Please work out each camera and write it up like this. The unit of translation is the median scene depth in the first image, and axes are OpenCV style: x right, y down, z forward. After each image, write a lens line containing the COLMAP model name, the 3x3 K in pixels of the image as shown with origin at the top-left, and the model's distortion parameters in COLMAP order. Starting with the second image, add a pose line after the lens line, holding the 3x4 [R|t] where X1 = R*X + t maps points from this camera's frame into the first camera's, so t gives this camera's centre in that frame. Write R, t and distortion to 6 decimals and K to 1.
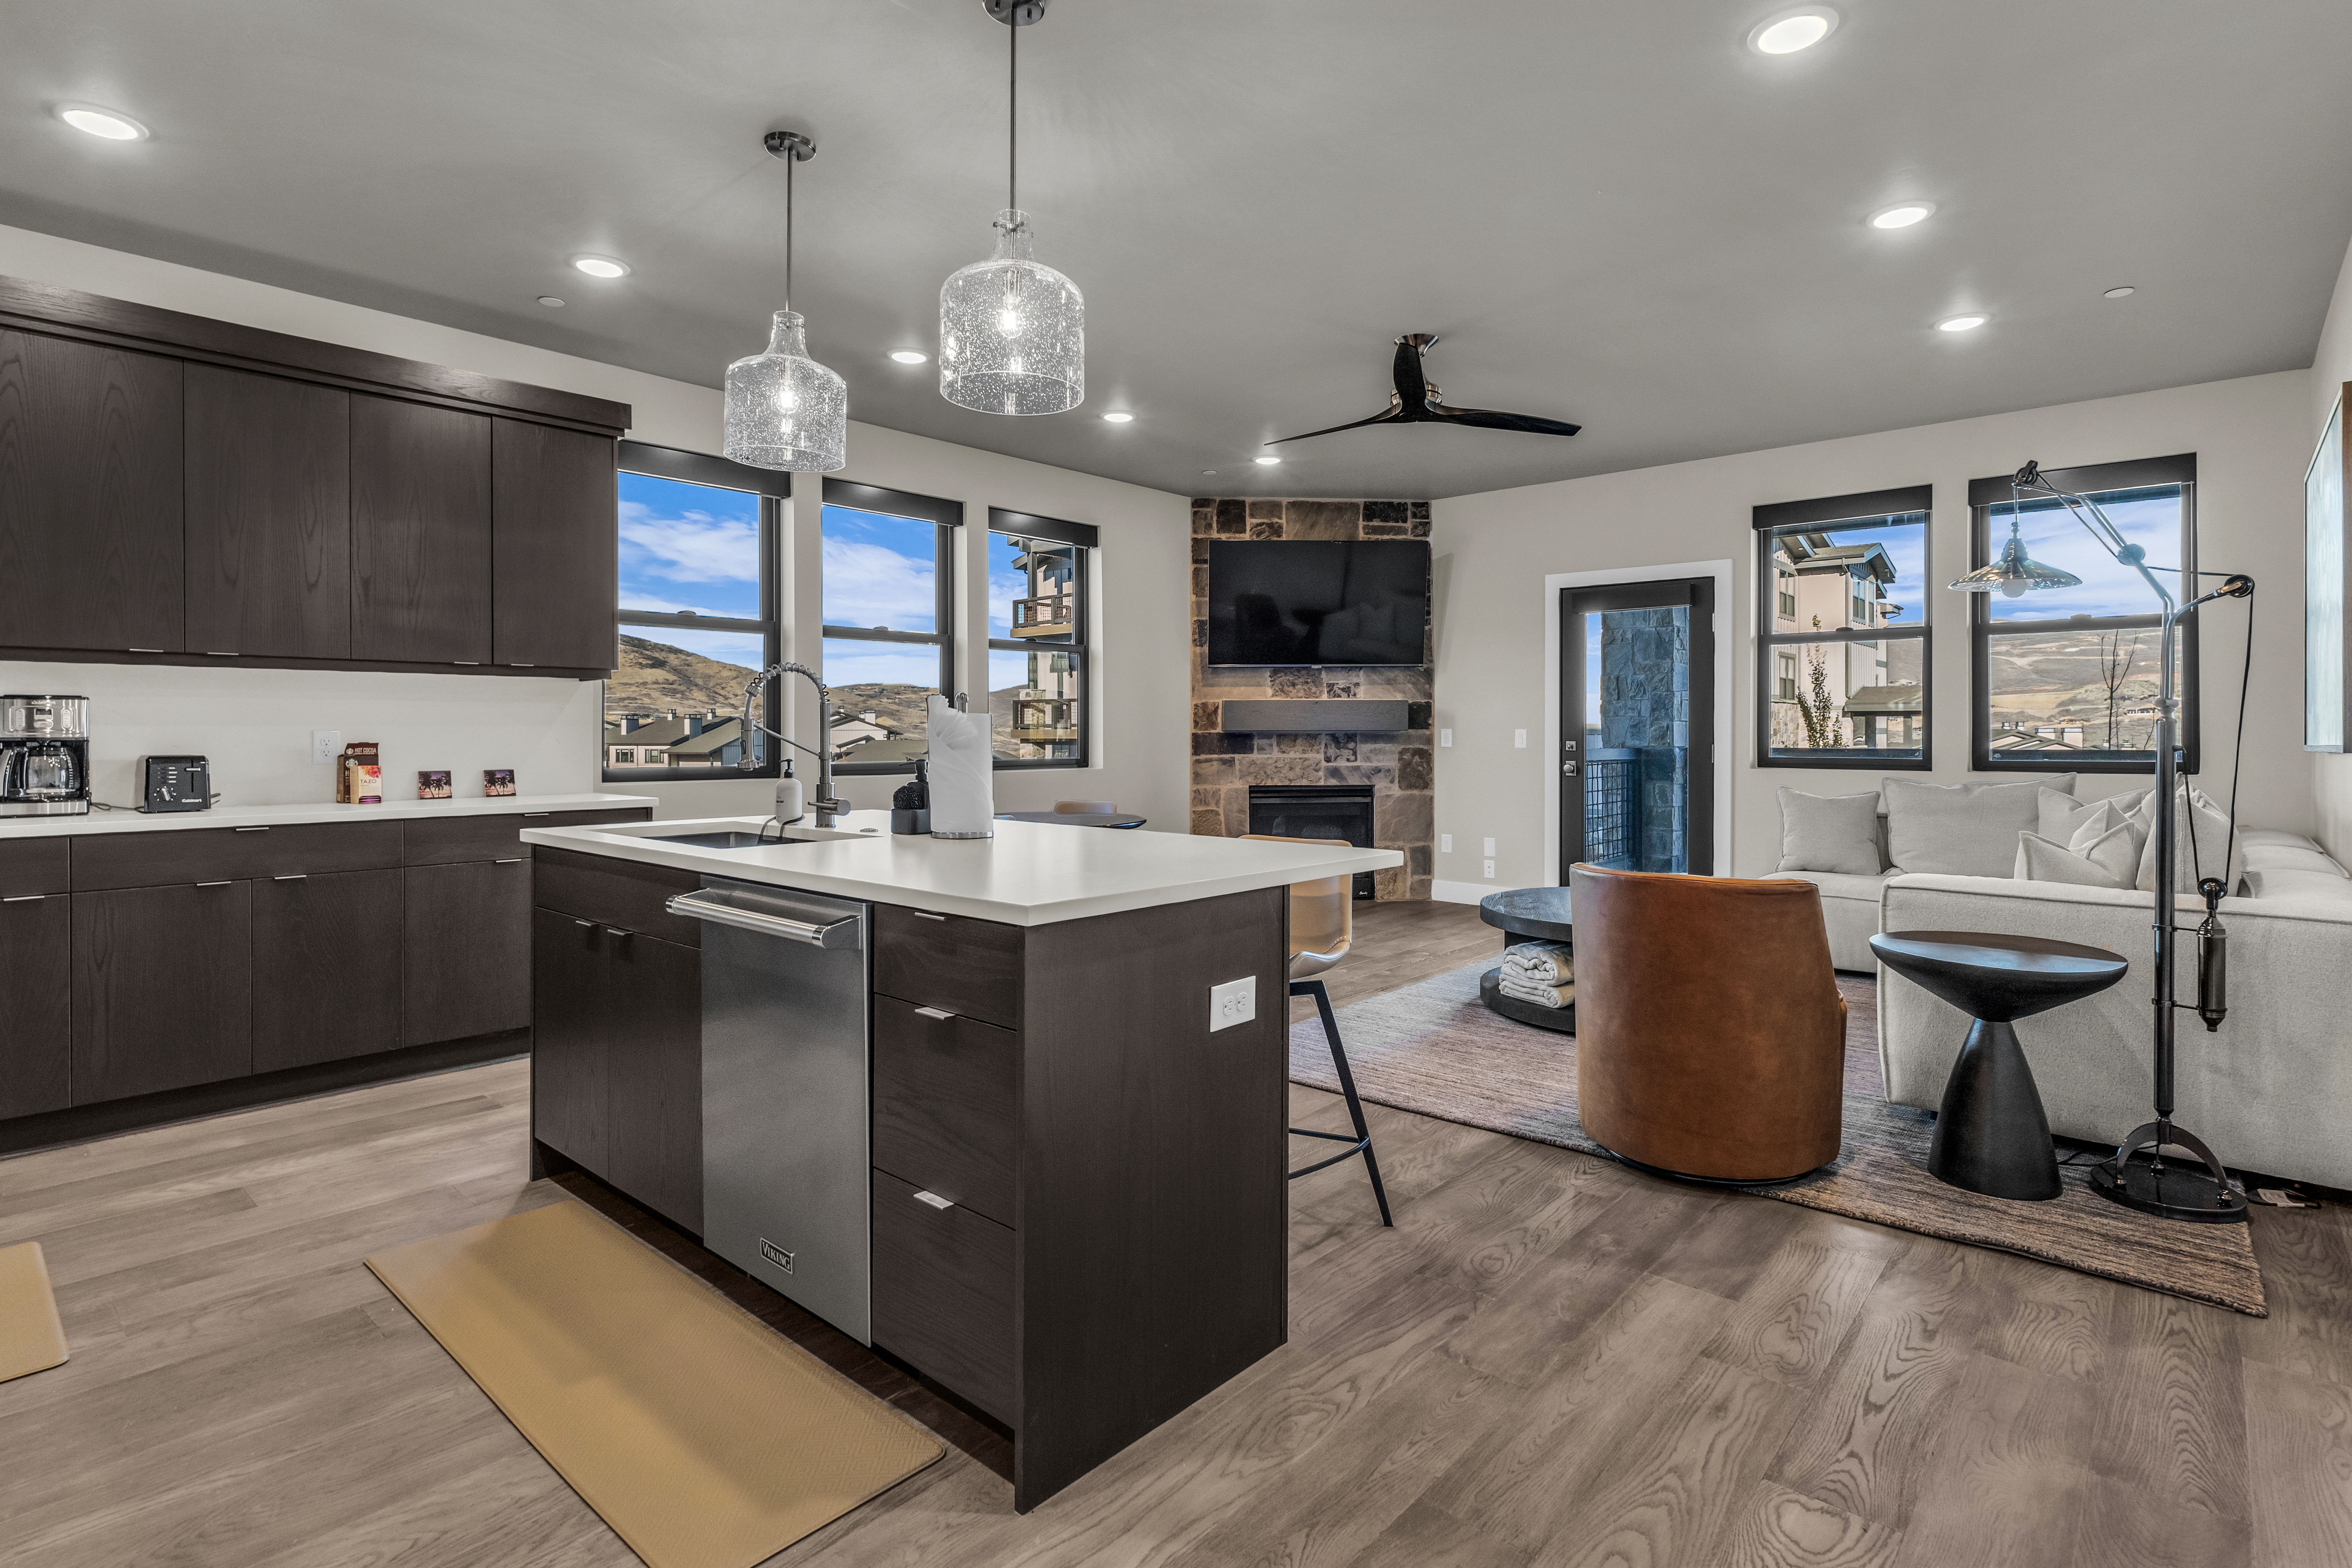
lens RADIAL K [[1146.7, 0, 1192.8], [0, 1146.7, 720.3], [0, 0, 1]] dist [-0.002548, 0.000669]
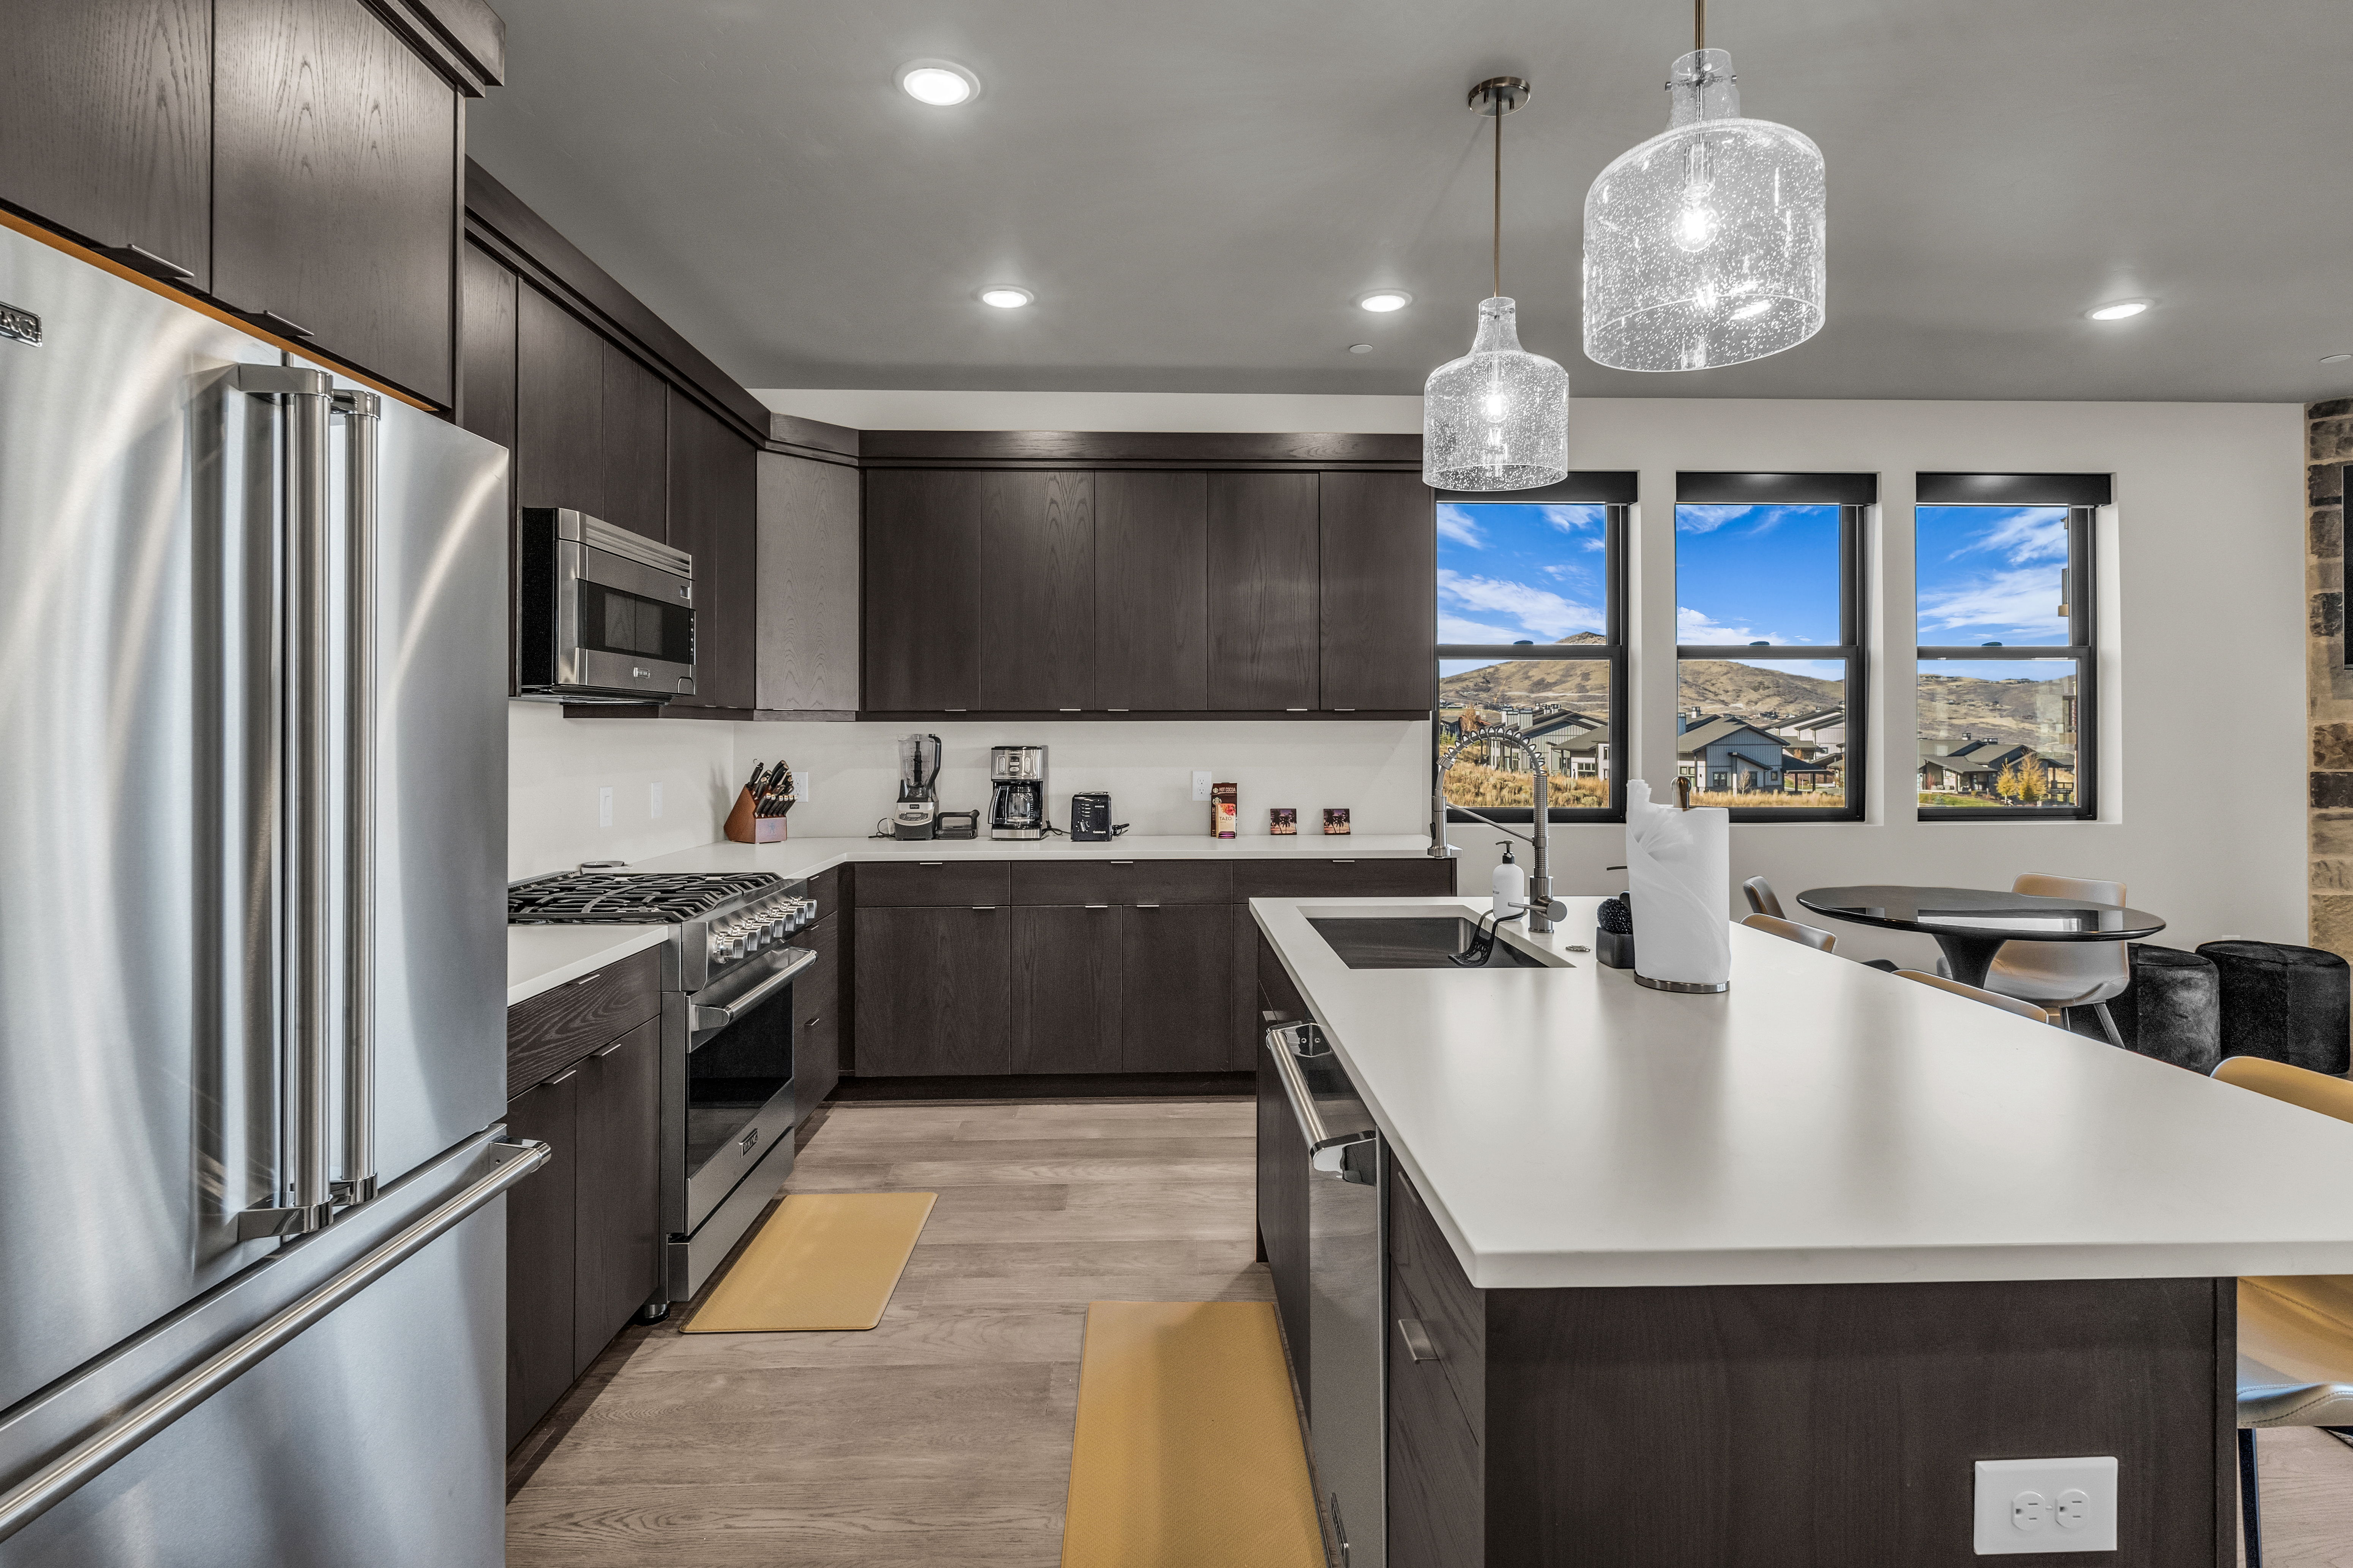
lens RADIAL K [[1147.2, 0, 1193.3], [0, 1147.2, 720.2], [0, 0, 1]] dist [-0.002548, 0.000669]
pose [[0.686221, -0.005139, -0.727375, 0.070231], [0.007129, 0.999975, -0.000340, -0.041826], [0.727359, -0.004953, 0.686240, 0.209216]]
